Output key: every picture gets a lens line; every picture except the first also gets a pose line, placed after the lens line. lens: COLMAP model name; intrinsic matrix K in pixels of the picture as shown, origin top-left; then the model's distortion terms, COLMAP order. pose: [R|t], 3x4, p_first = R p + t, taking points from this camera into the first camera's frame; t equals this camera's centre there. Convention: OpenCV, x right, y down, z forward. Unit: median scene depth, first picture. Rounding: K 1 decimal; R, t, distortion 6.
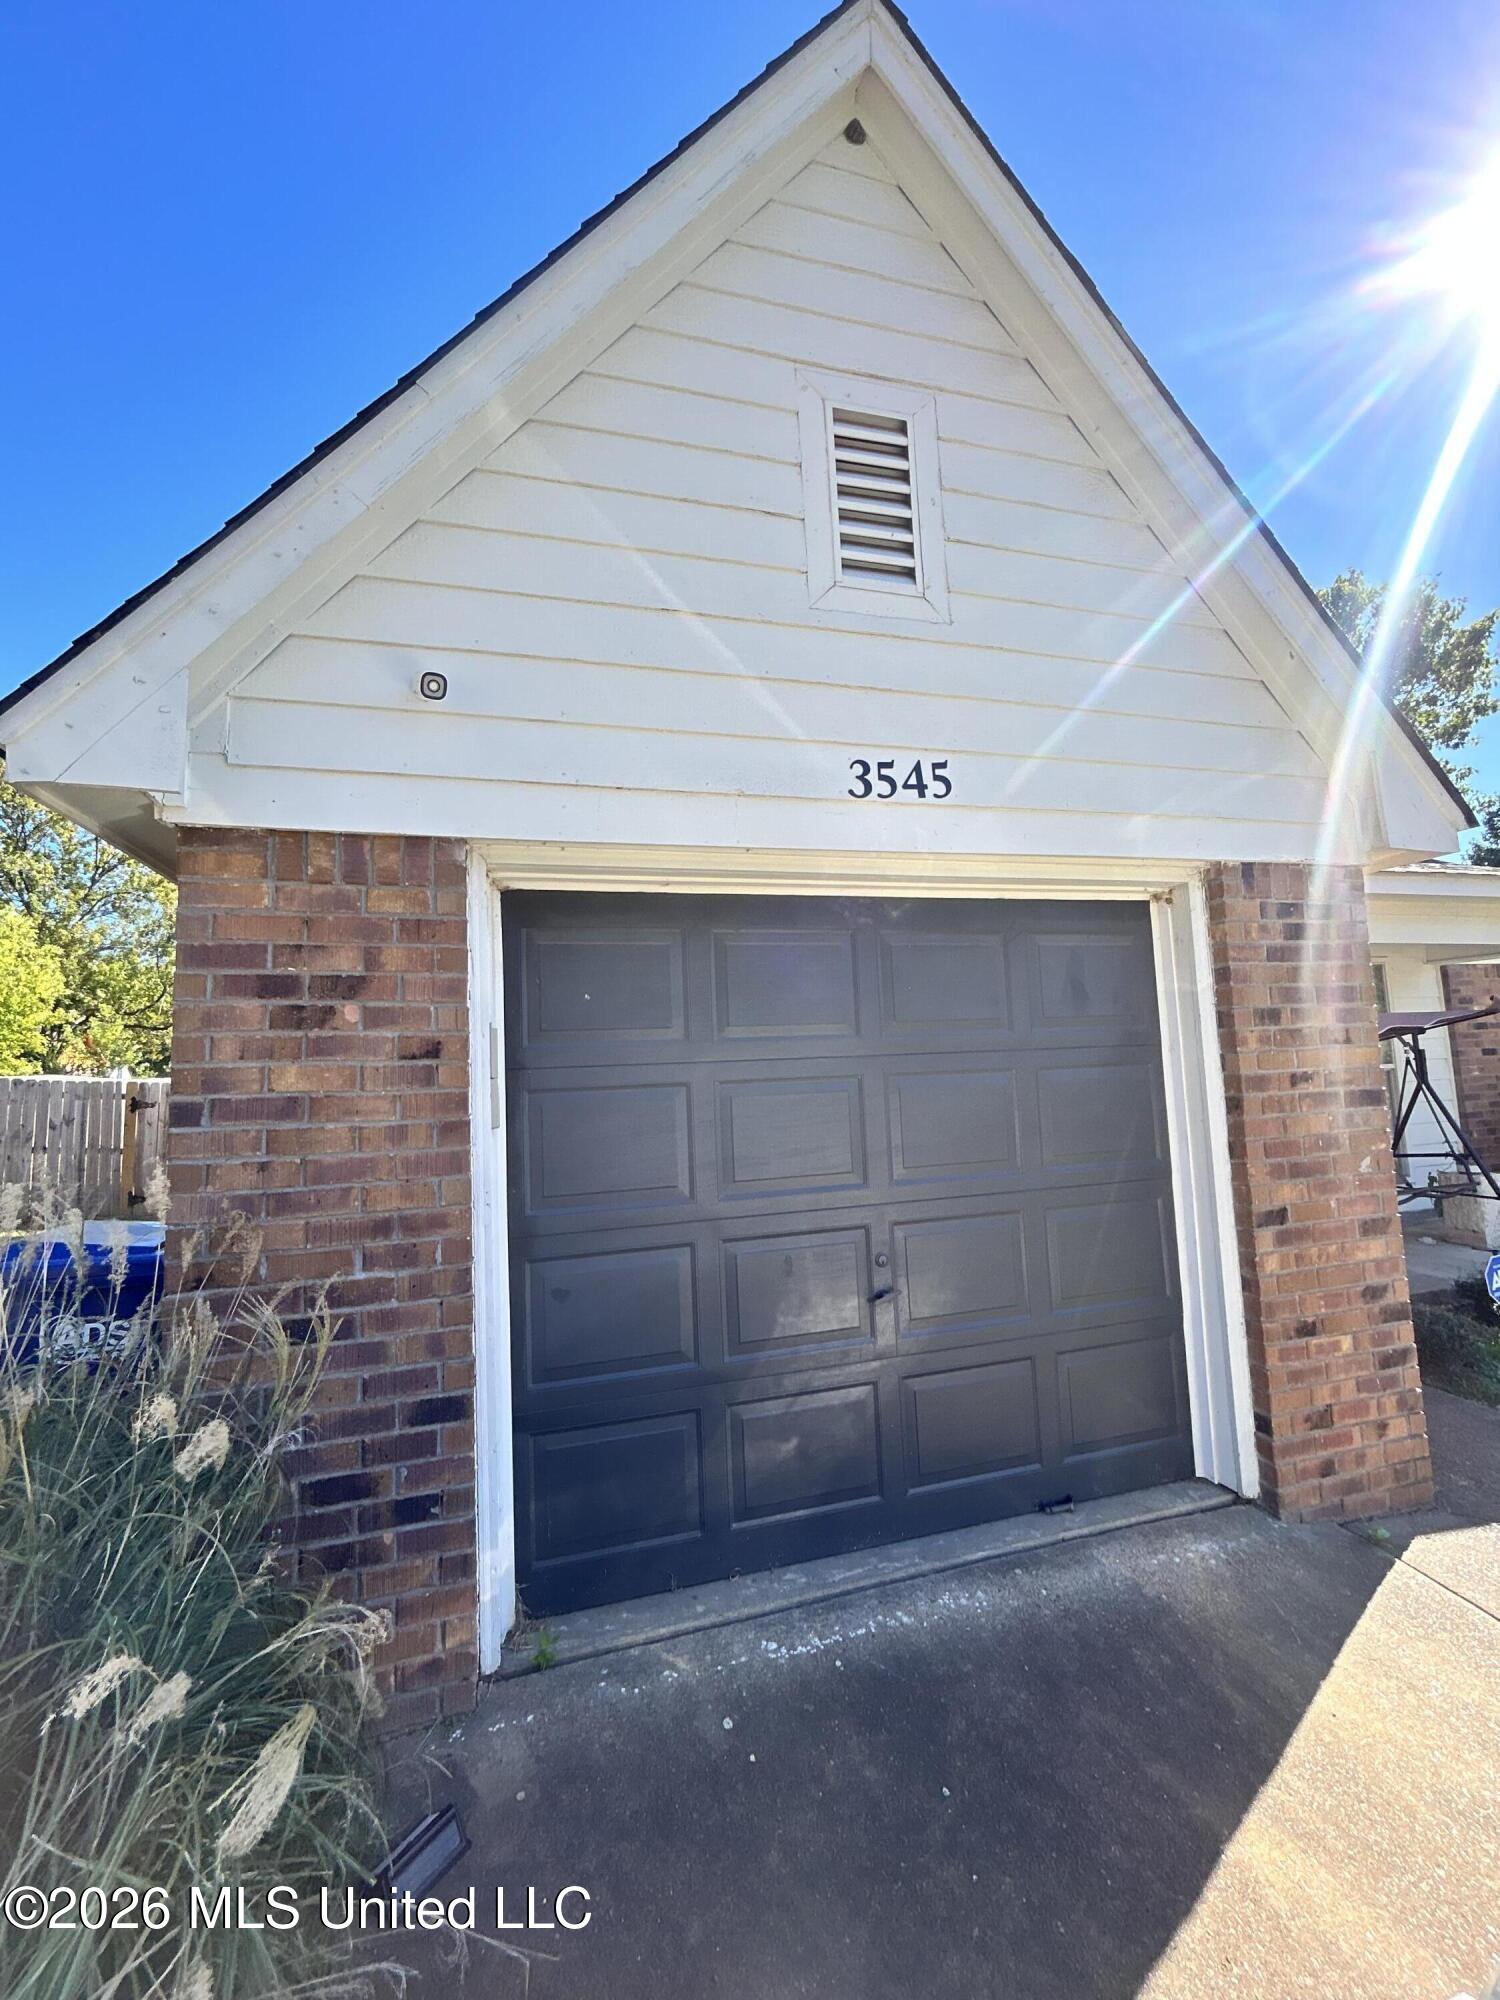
lens RADIAL K [[812.9, 0, 759.8], [0, 812.9, 1001.3], [0, 0, 1]] dist [0.010246, 0.000228]
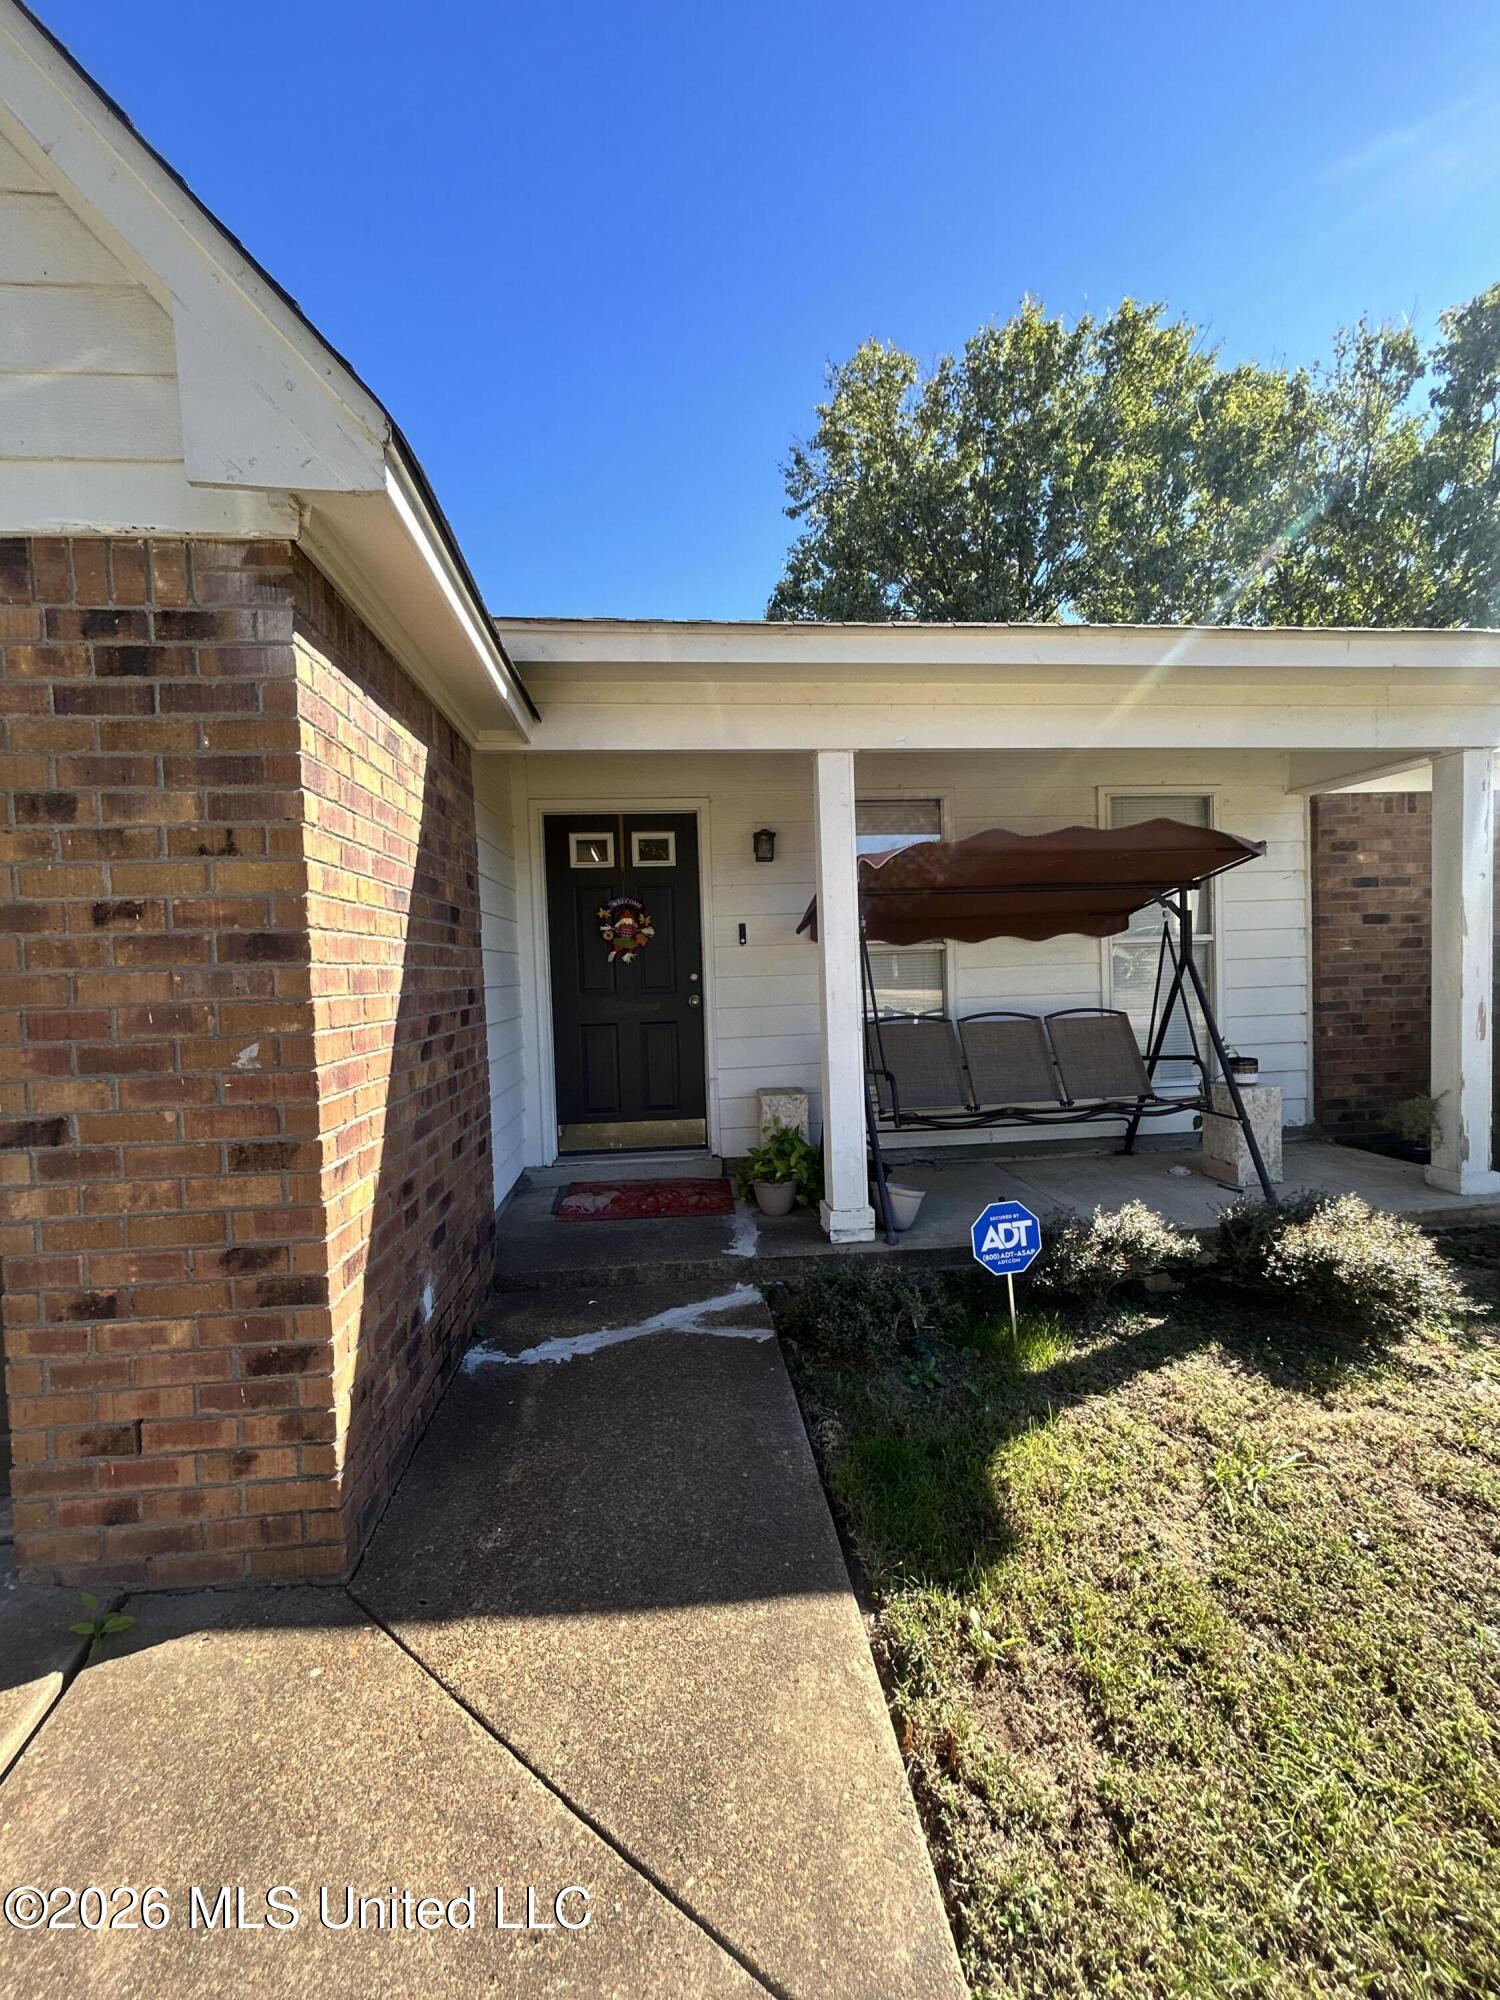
lens RADIAL K [[812.9, 0, 739.1], [0, 812.9, 995.7], [0, 0, 1]] dist [0.010246, 0.000228]
pose [[0.980759, 0.021997, -0.193977, 1.252339], [0.004194, 0.991028, 0.133586, 0.078384], [0.195175, -0.131829, 0.971868, 0.504494]]
